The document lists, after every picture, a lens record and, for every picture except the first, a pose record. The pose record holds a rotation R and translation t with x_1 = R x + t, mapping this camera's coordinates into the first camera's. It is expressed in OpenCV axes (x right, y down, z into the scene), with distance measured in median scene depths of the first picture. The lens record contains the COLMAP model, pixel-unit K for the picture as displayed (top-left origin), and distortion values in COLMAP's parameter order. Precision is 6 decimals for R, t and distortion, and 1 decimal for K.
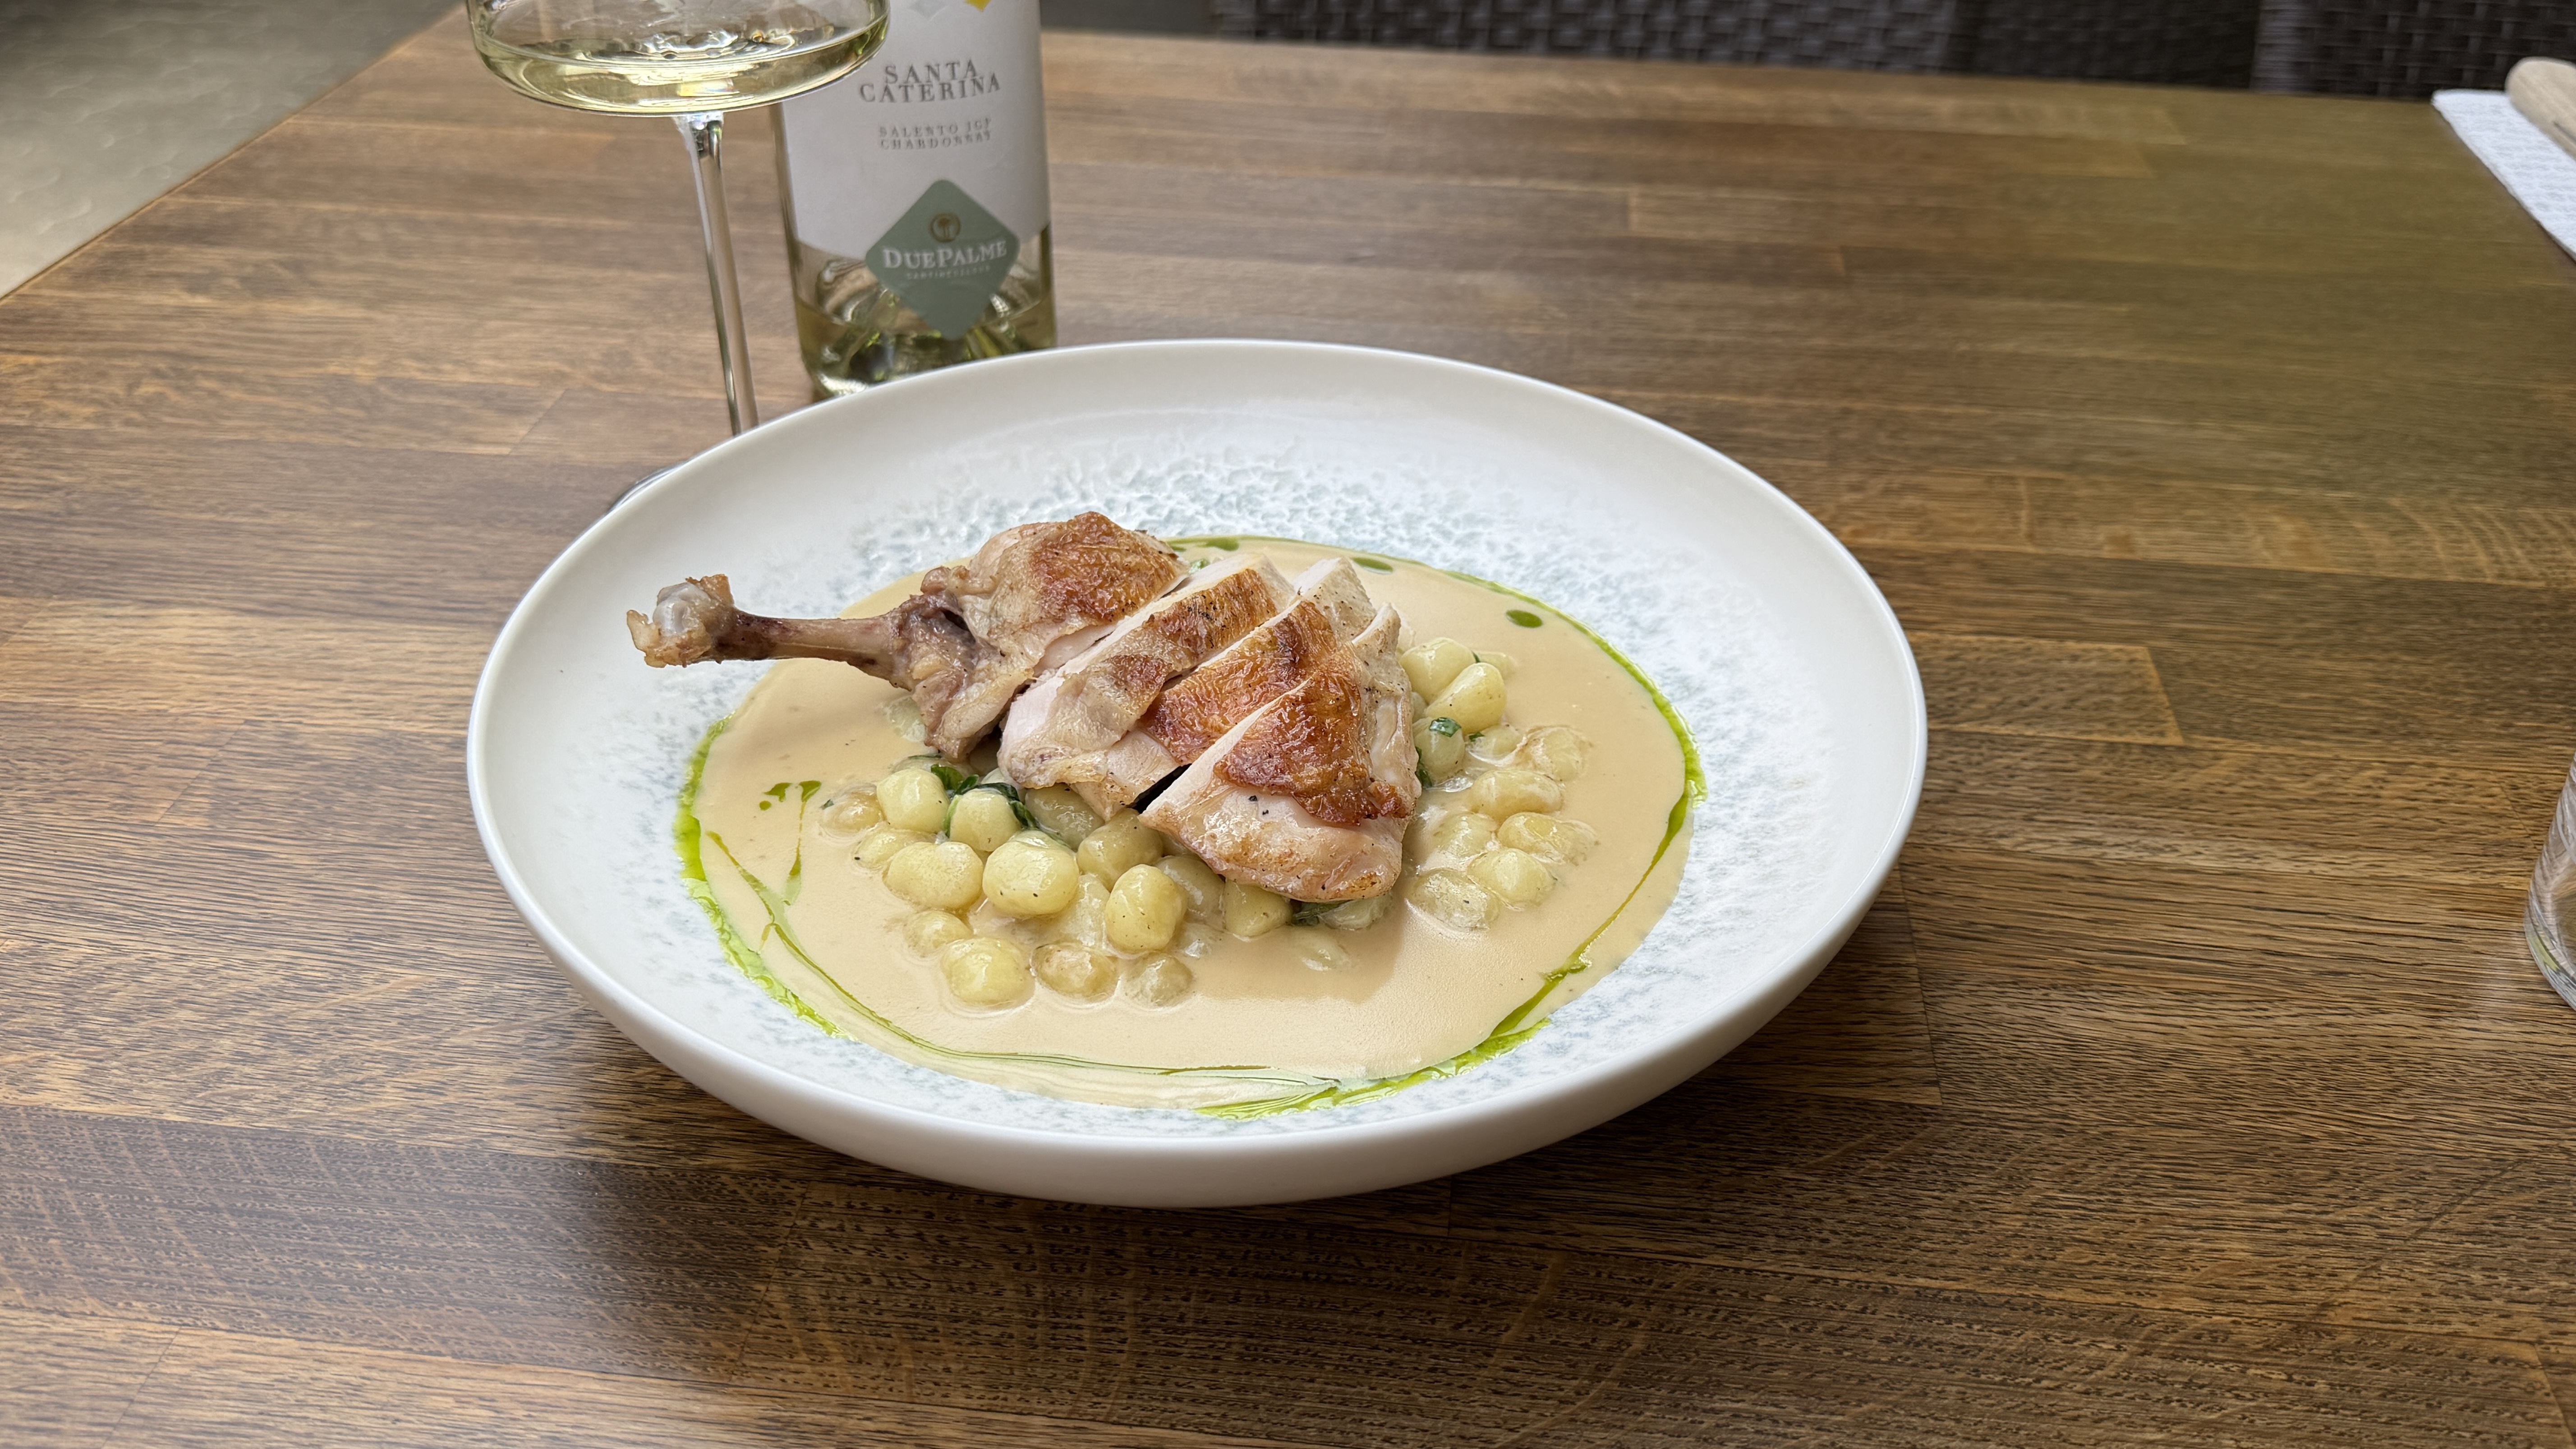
lens RADIAL K [[2159.6, 0, 1285.8], [0, 2159.6, 718.0], [0, 0, 1]] dist [0.026145, -0.088652]
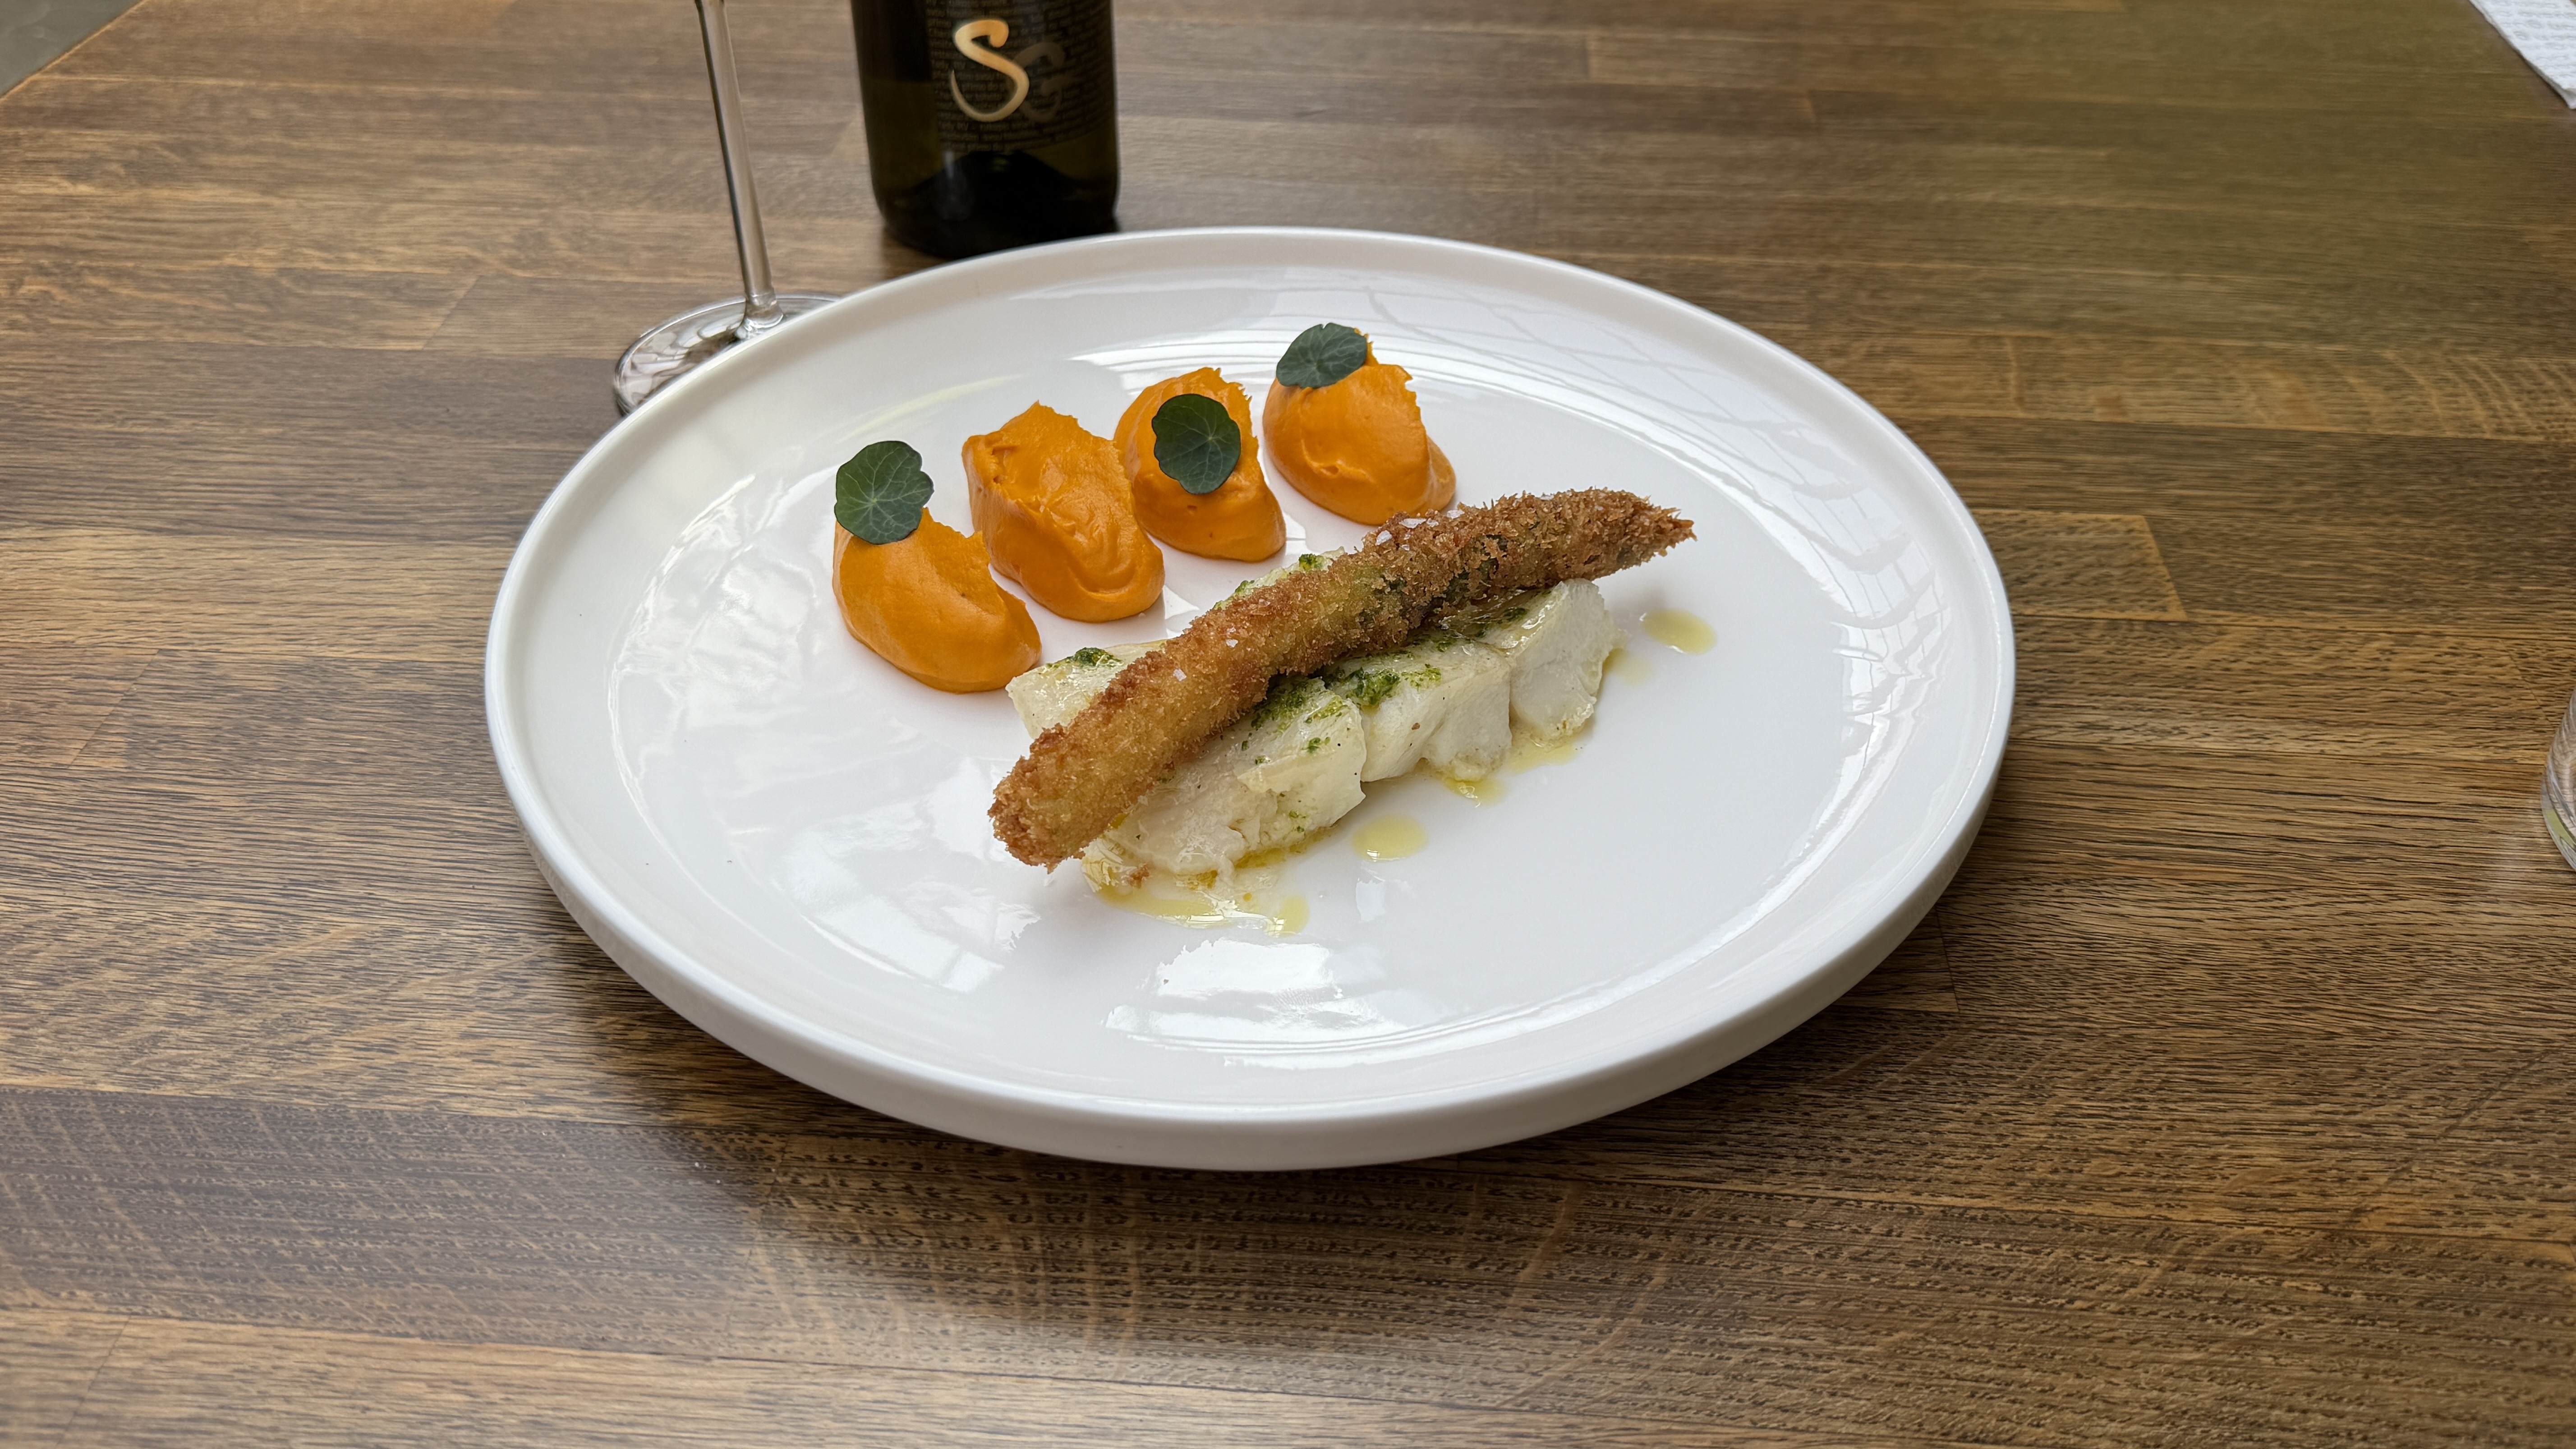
lens RADIAL K [[2159.6, 0, 1285.7], [0, 2159.6, 717.3], [0, 0, 1]] dist [0.026145, -0.088652]
pose [[0.999150, -0.028608, 0.029668, -0.019105], [0.026383, 0.996992, 0.072873, -0.025967], [-0.031663, -0.072028, 0.996900, 0.043751]]
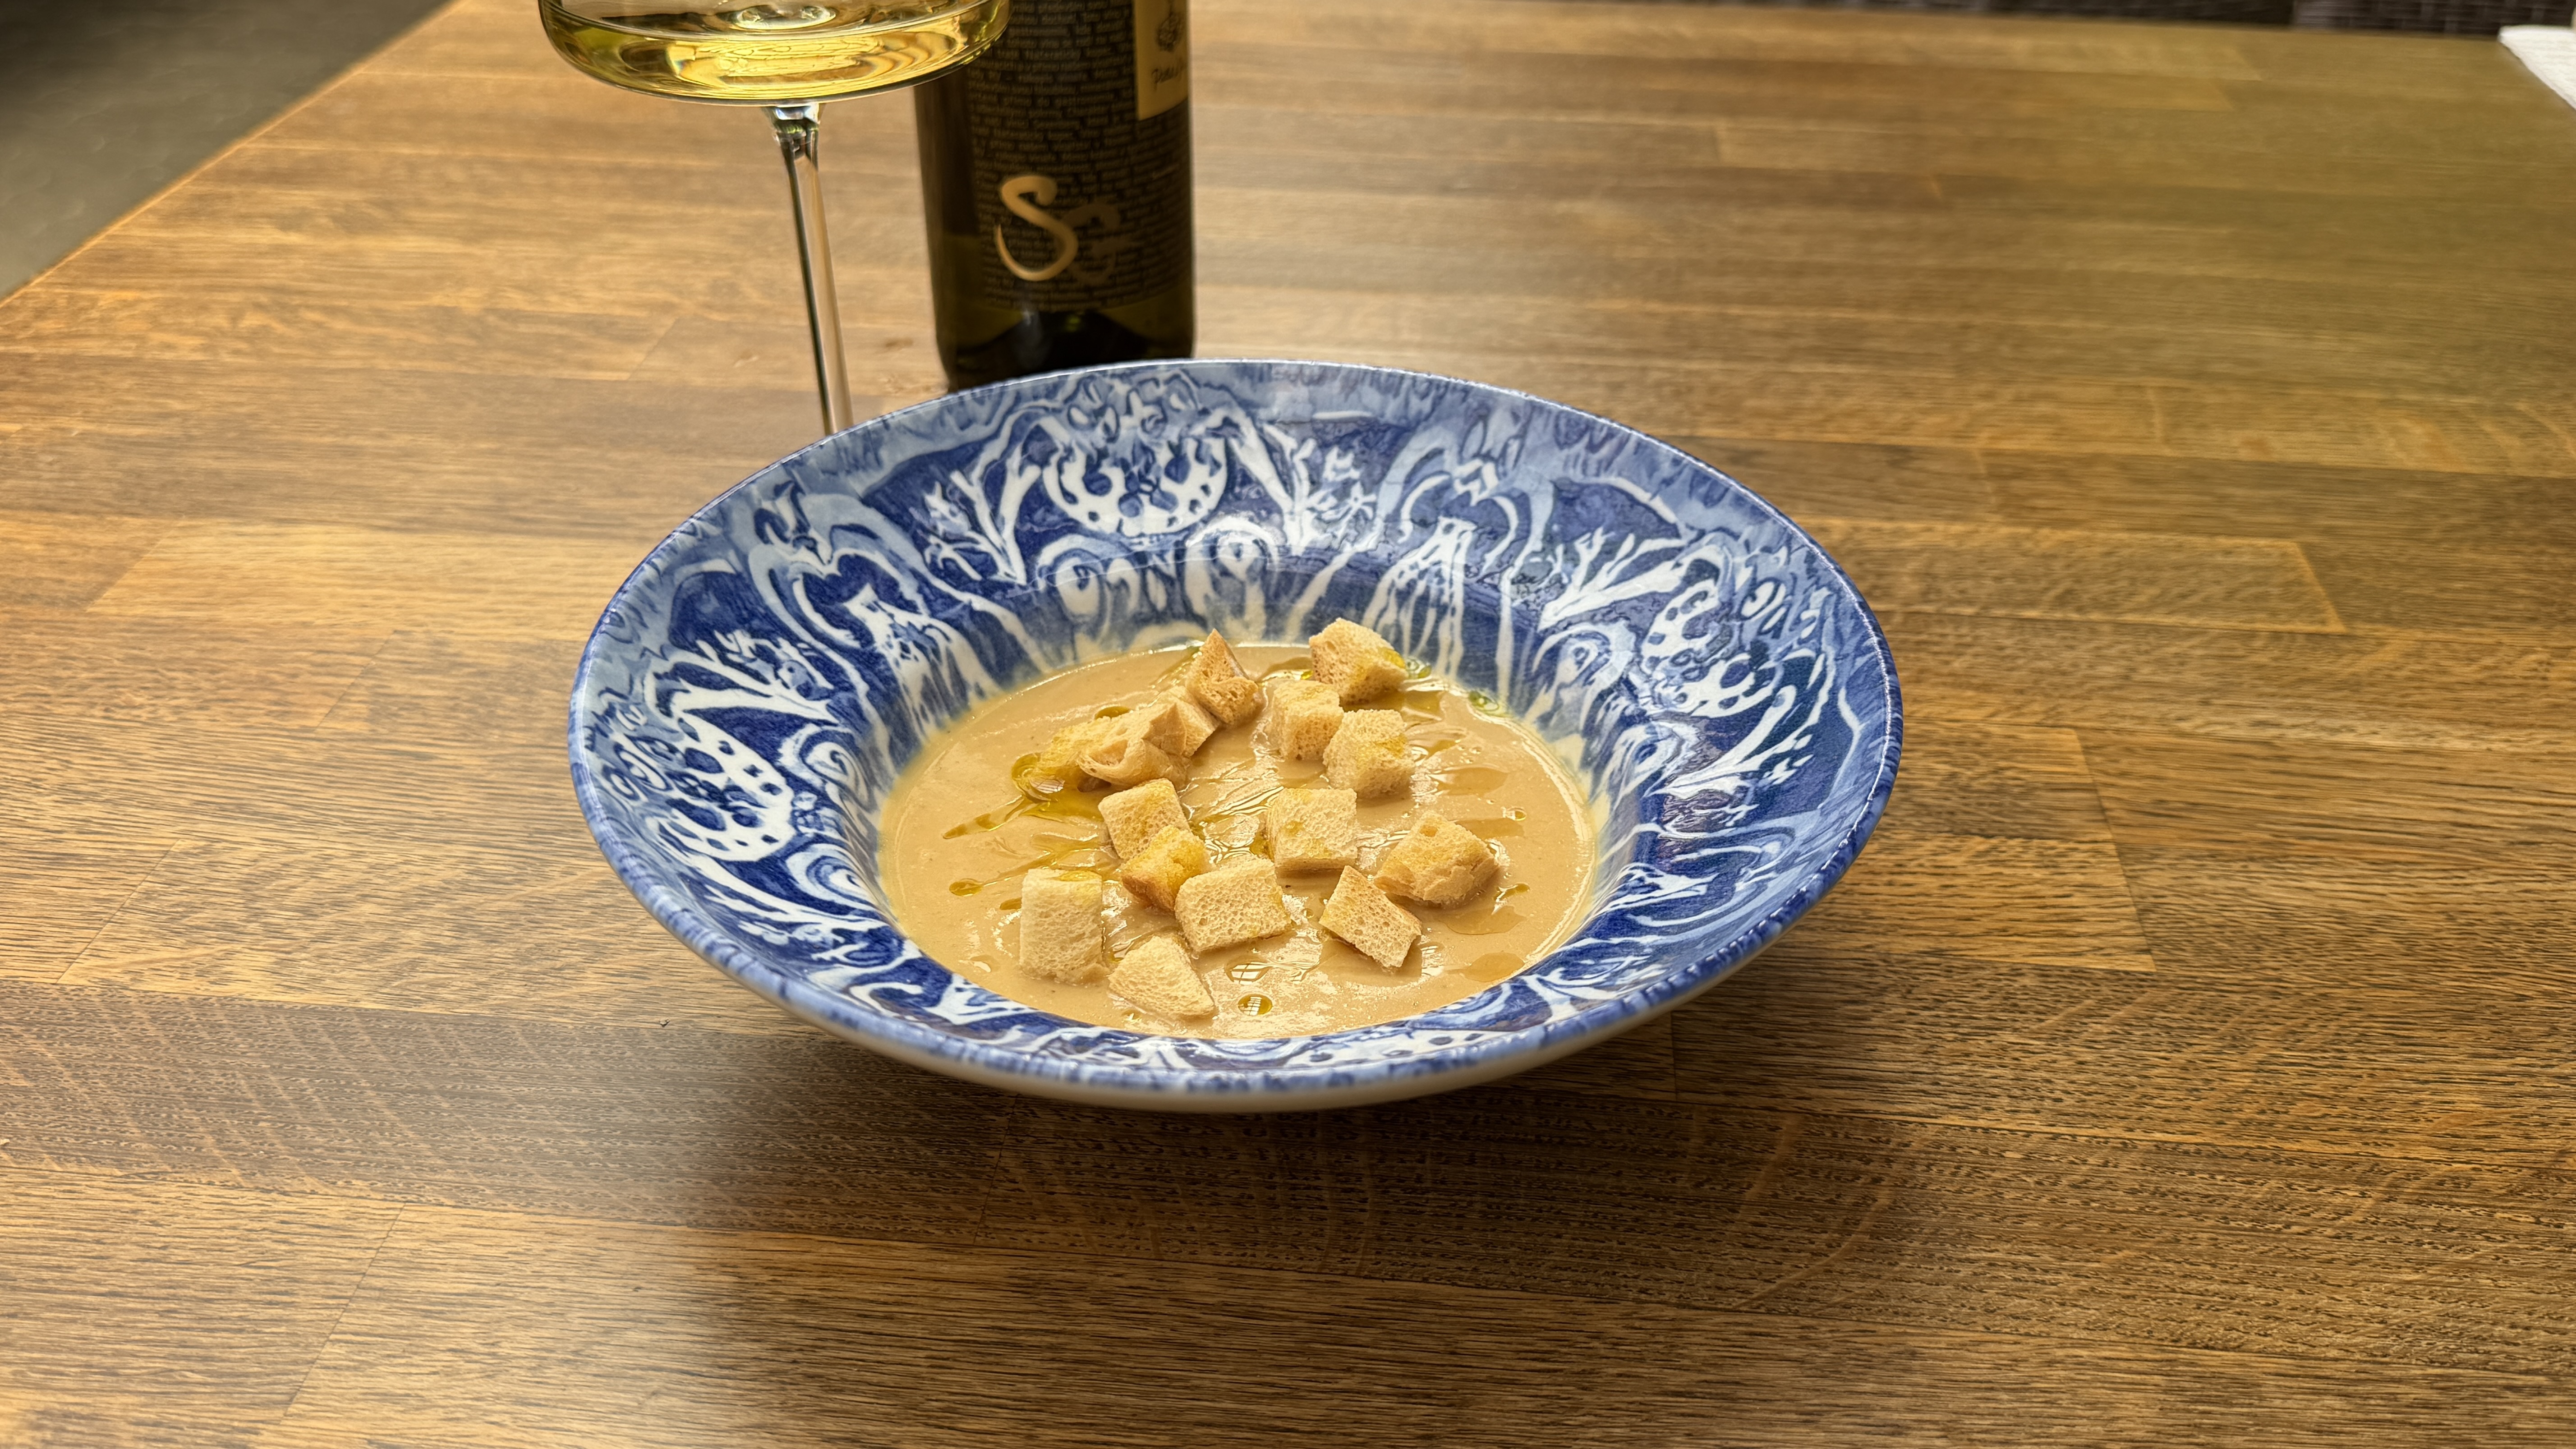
lens RADIAL K [[2159.6, 0, 1283.7], [0, 2159.6, 729.4], [0, 0, 1]] dist [0.026145, -0.088652]
pose [[0.999878, -0.012102, 0.009913, -0.087756], [0.012097, 0.999927, 0.000527, 0.052029], [-0.009919, -0.000407, 0.999951, 0.008507]]
